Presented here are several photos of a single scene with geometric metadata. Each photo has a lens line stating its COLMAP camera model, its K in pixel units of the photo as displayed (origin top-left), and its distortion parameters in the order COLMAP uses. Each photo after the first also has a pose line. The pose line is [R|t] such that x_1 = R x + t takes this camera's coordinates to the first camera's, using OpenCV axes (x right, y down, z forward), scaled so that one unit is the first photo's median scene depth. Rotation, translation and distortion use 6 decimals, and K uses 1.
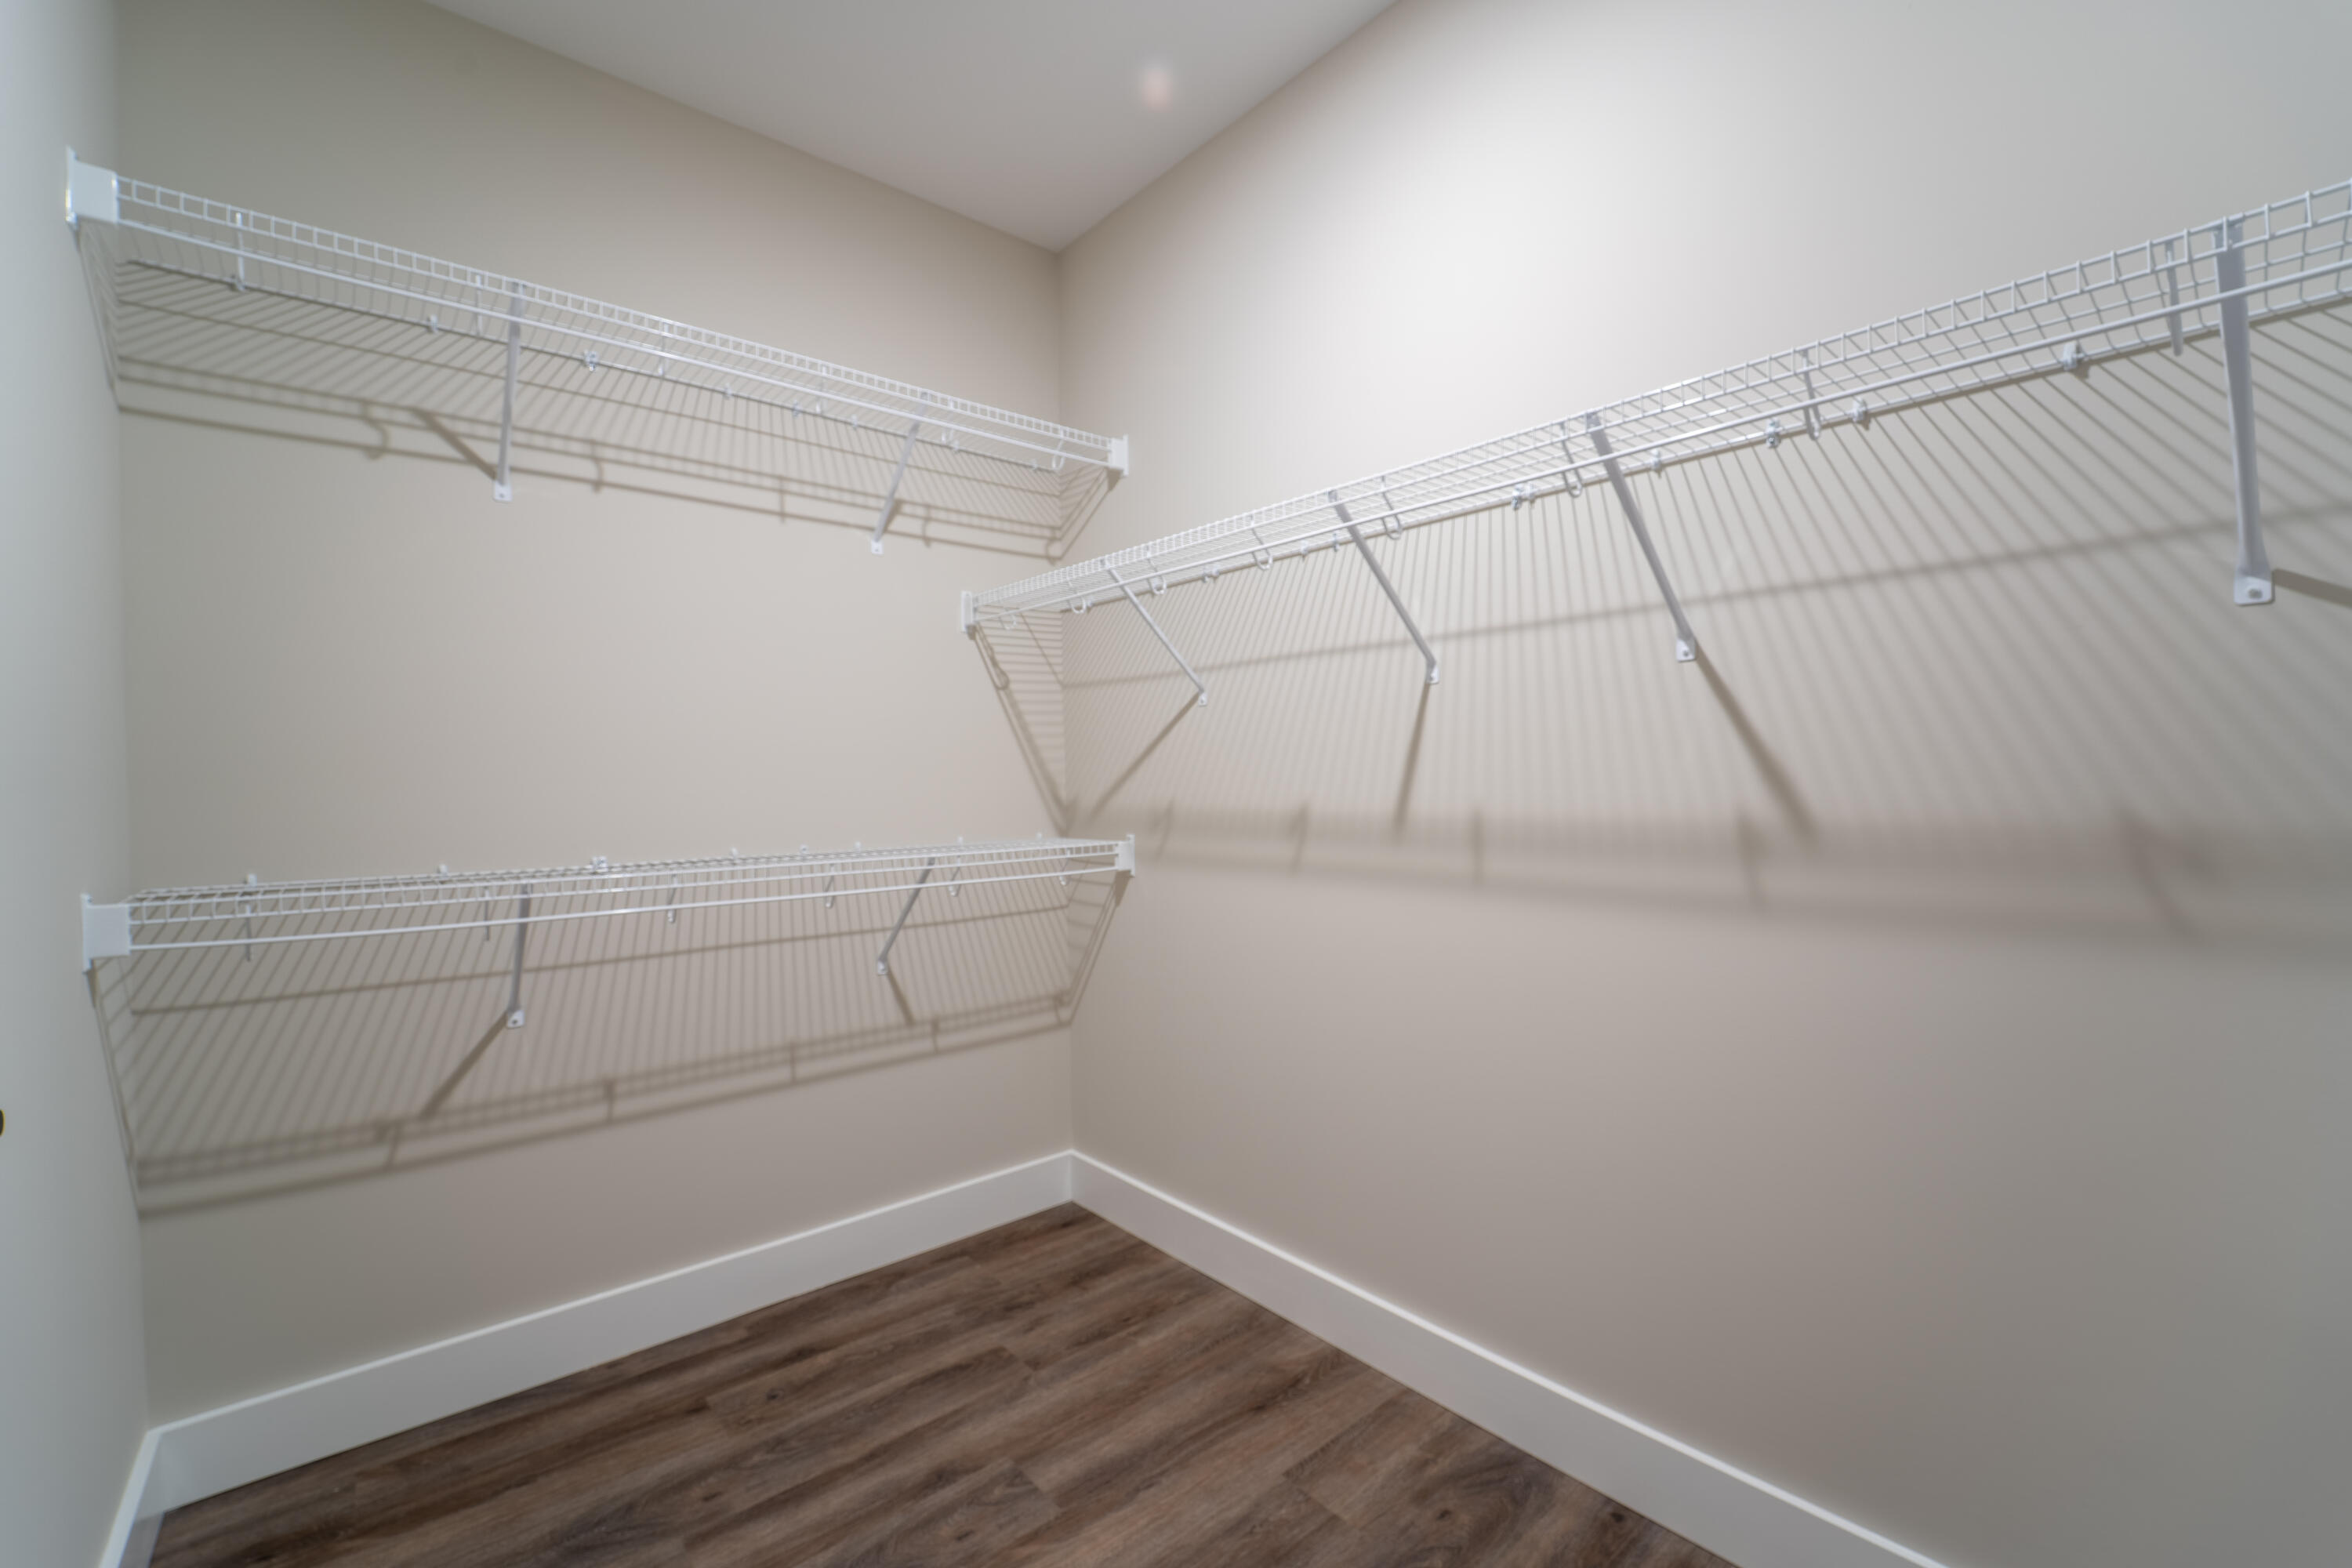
lens RADIAL K [[963.9, 0, 1172.2], [0, 963.9, 785.0], [0, 0, 1]] dist [0.008786, -0.004756]
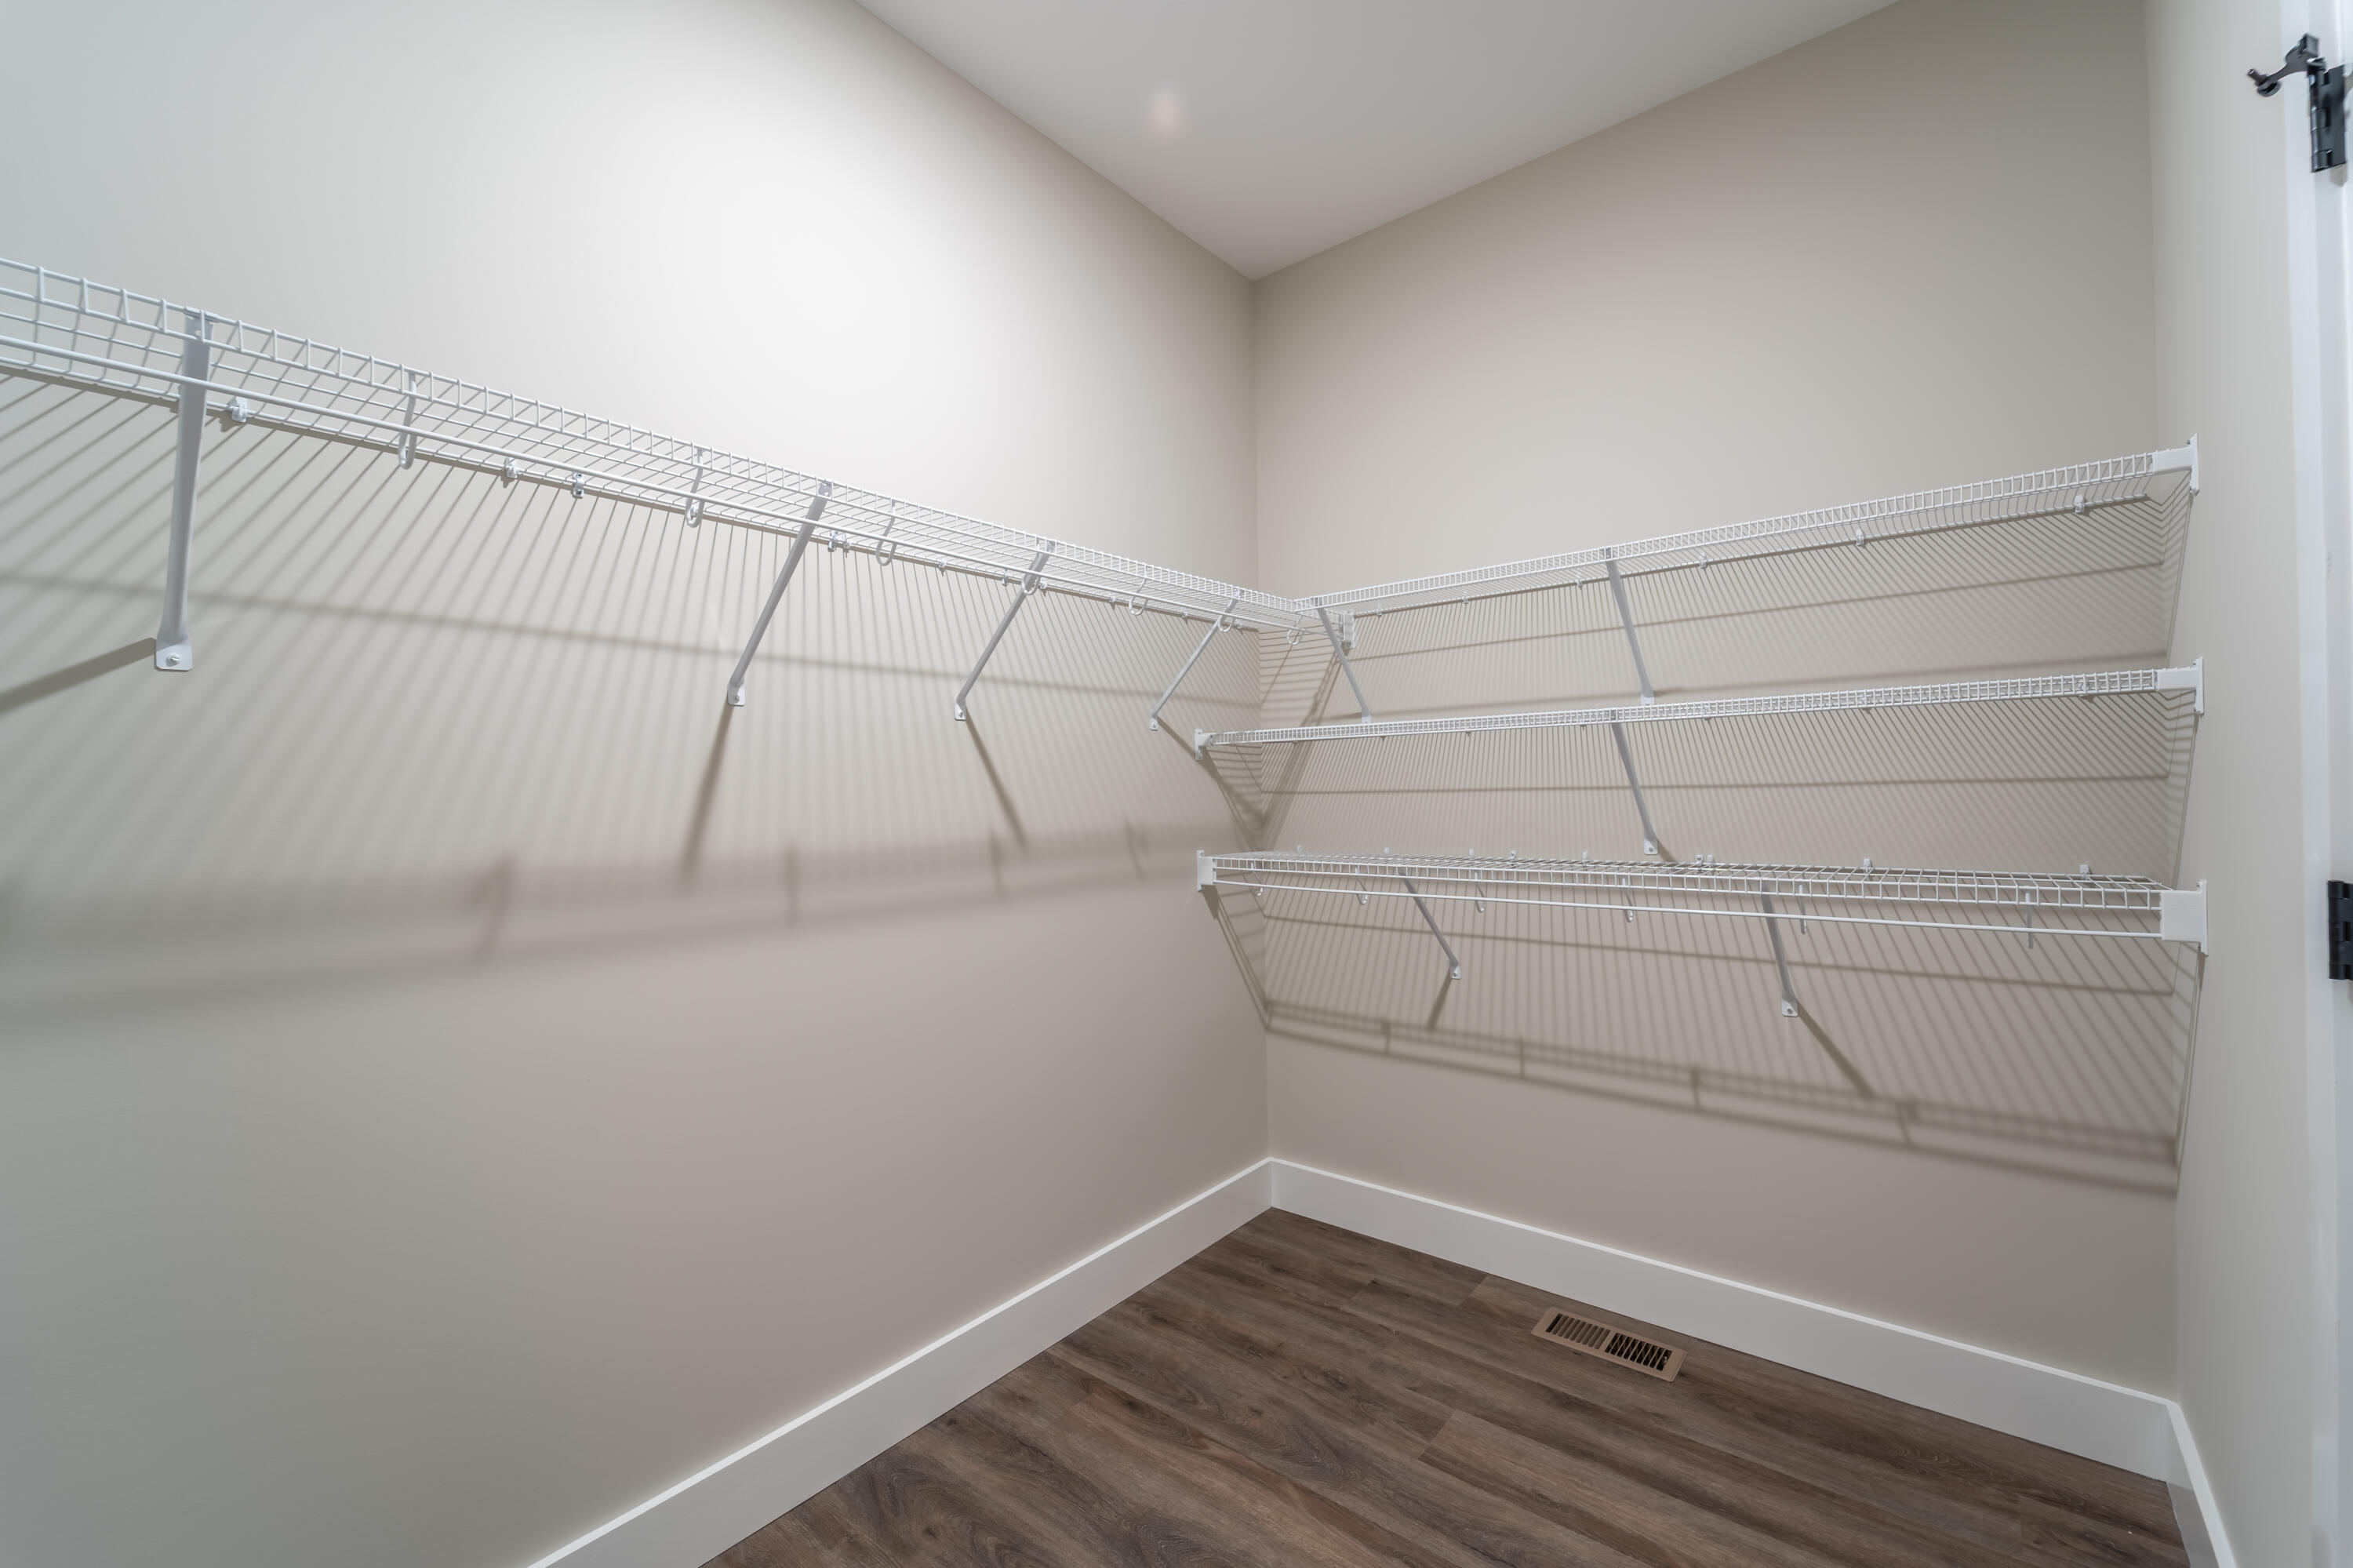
lens RADIAL K [[964.3, 0, 1171.1], [0, 964.3, 783.5], [0, 0, 1]] dist [0.008786, -0.004756]
pose [[-0.162705, 0.033516, 0.986105, -0.691818], [0.032547, 0.999061, -0.028586, 0.005419], [-0.986138, 0.027444, -0.163643, 0.786294]]
